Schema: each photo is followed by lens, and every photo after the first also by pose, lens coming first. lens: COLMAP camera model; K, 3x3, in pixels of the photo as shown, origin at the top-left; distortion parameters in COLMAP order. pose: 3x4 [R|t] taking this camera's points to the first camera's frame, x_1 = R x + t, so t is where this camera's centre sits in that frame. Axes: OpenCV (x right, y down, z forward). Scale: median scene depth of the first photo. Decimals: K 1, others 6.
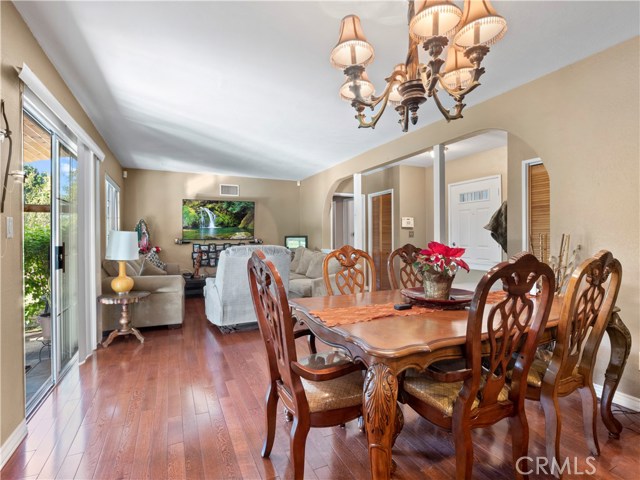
lens RADIAL K [[317.6, 0, 320.0], [0, 317.6, 240.0], [0, 0, 1]] dist [-0.003471, -0.001265]
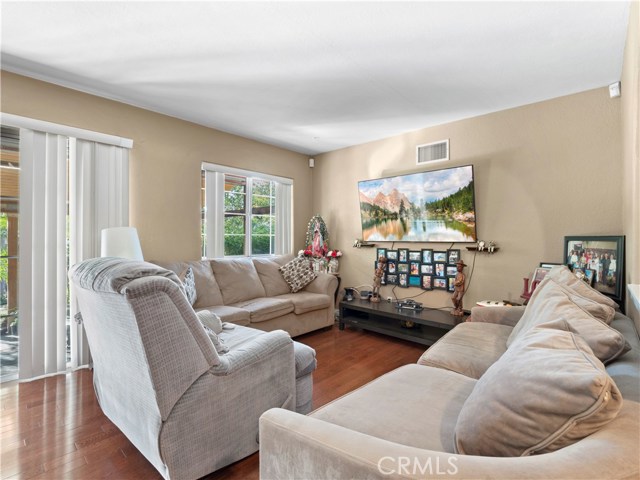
lens RADIAL K [[317.6, 0, 320.0], [0, 317.6, 240.0], [0, 0, 1]] dist [-0.003471, -0.001265]
pose [[0.359469, 0.009826, -0.933105, 0.168035], [-0.020596, 0.999785, 0.002594, -0.003146], [0.932930, 0.018286, 0.359594, 0.647772]]
